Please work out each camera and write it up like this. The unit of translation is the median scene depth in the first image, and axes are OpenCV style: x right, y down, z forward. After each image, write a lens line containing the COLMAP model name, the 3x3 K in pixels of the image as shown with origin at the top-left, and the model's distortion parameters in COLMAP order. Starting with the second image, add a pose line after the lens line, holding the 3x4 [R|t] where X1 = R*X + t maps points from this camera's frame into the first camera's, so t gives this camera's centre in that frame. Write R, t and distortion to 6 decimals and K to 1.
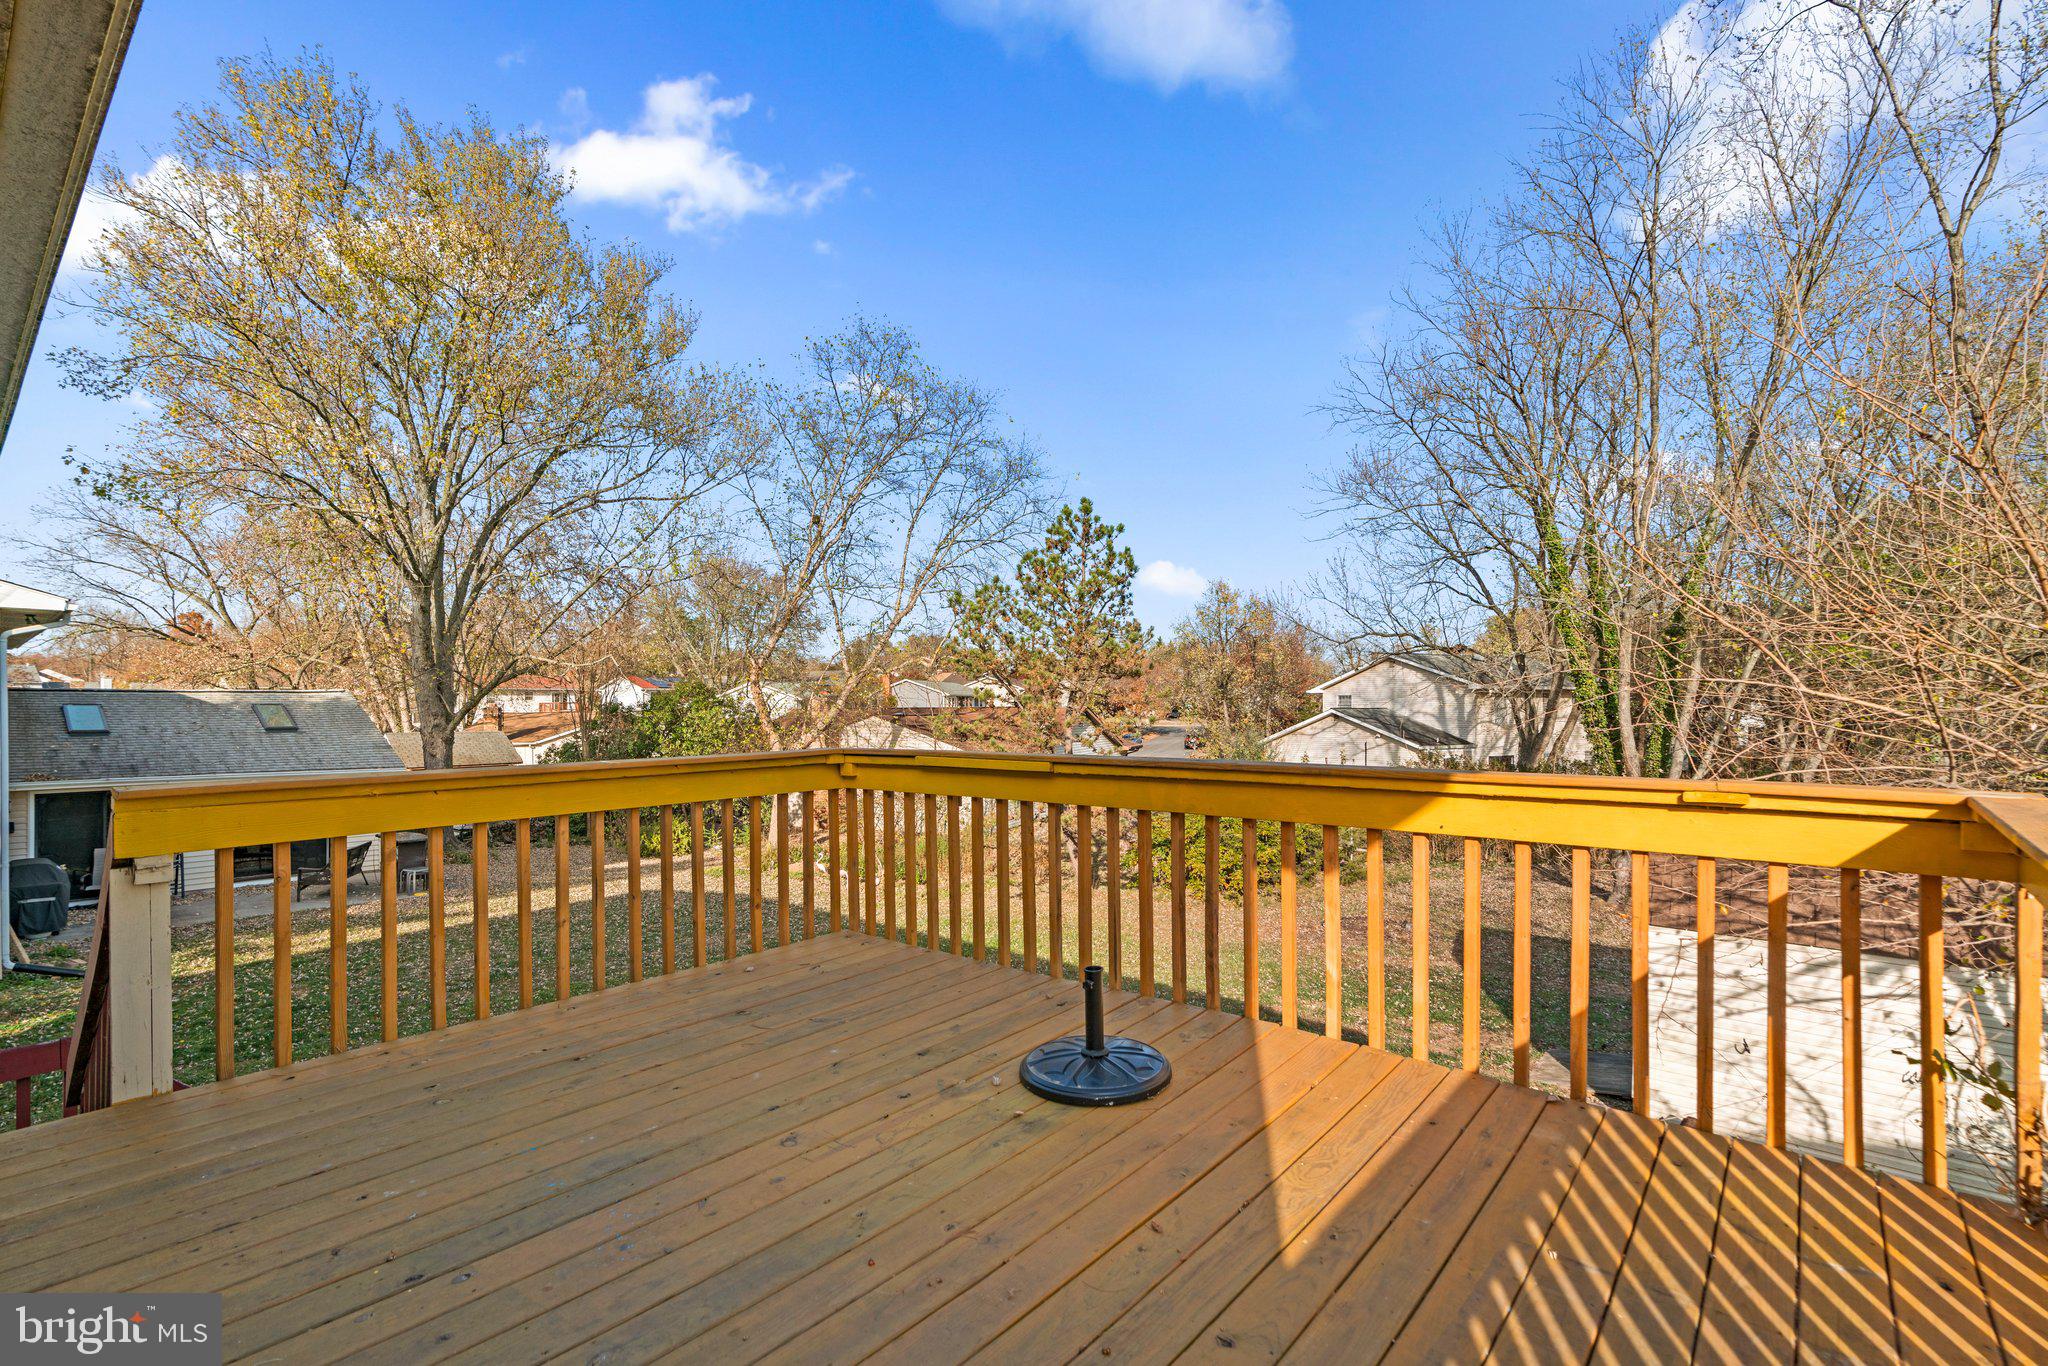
lens RADIAL K [[932.9, 0, 1023.5], [0, 932.9, 706.5], [0, 0, 1]] dist [-0.005936, 0.001638]
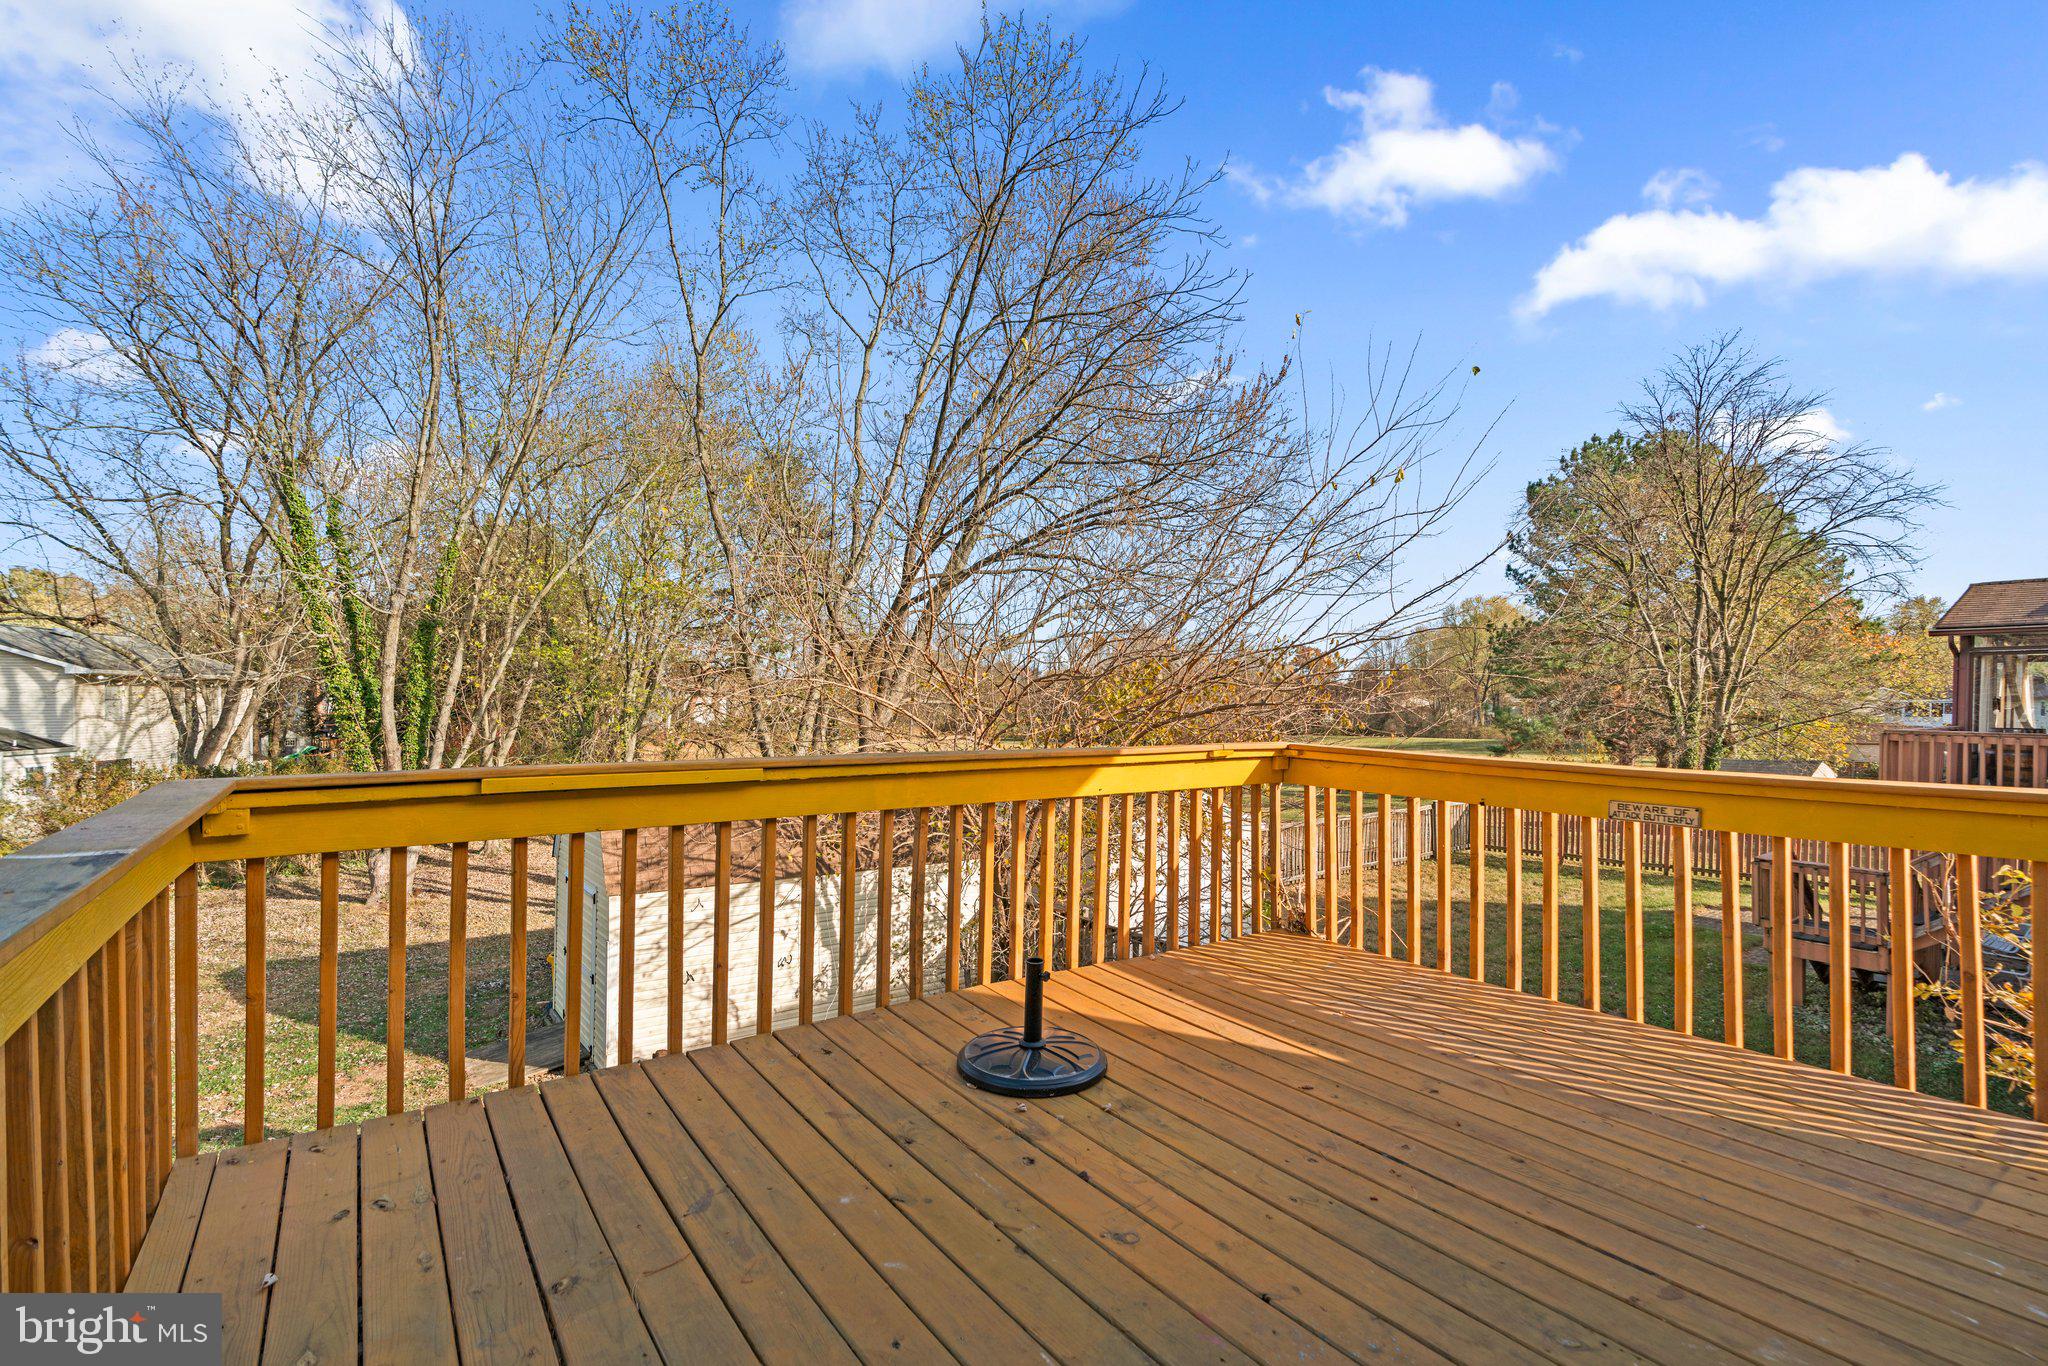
lens RADIAL K [[932.9, 0, 1035.5], [0, 932.9, 691.0], [0, 0, 1]] dist [-0.005936, 0.001638]
pose [[0.241314, 0.014740, 0.970335, -0.278541], [-0.006613, 0.999886, -0.013544, 0.000961], [-0.970425, -0.003148, 0.241384, 0.231562]]
